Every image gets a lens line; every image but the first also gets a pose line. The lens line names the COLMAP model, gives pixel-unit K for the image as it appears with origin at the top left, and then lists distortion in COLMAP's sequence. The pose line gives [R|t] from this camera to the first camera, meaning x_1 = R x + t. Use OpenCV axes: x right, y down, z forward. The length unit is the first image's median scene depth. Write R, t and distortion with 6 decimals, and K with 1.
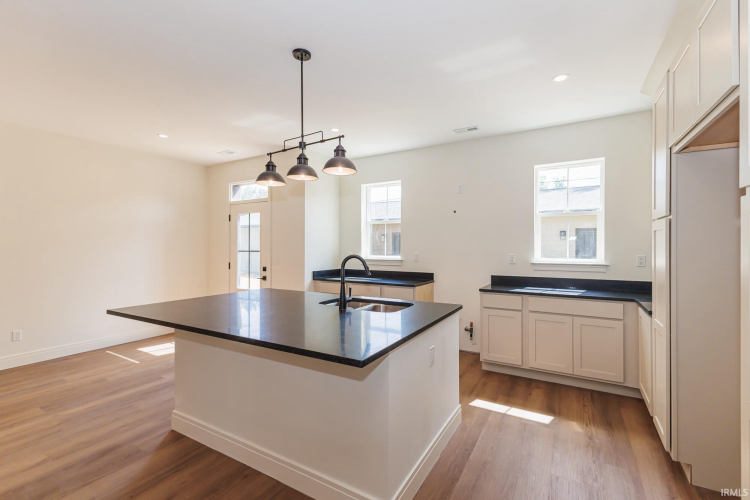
lens RADIAL K [[333.6, 0, 381.1], [0, 333.6, 247.5], [0, 0, 1]] dist [0.000685, -0.000574]
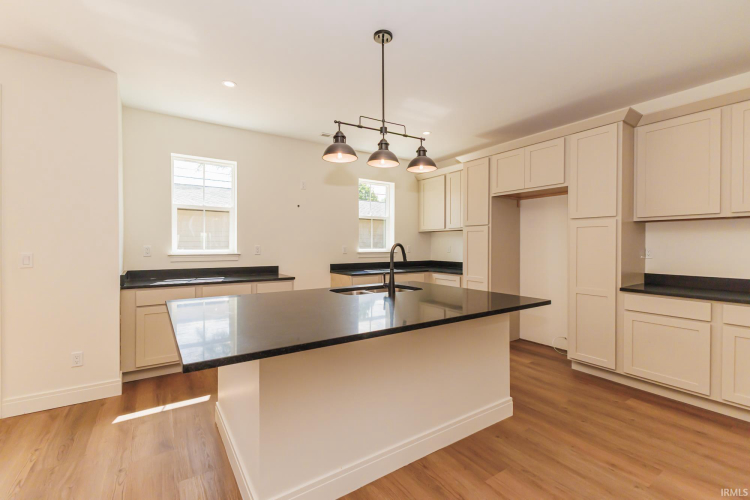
lens RADIAL K [[333.6, 0, 381.1], [0, 333.6, 247.5], [0, 0, 1]] dist [0.000685, -0.000574]
pose [[0.437237, -0.003284, 0.899340, -1.046823], [0.004571, 0.999989, 0.001429, 0.034012], [-0.899335, 0.003486, 0.437247, 0.539187]]
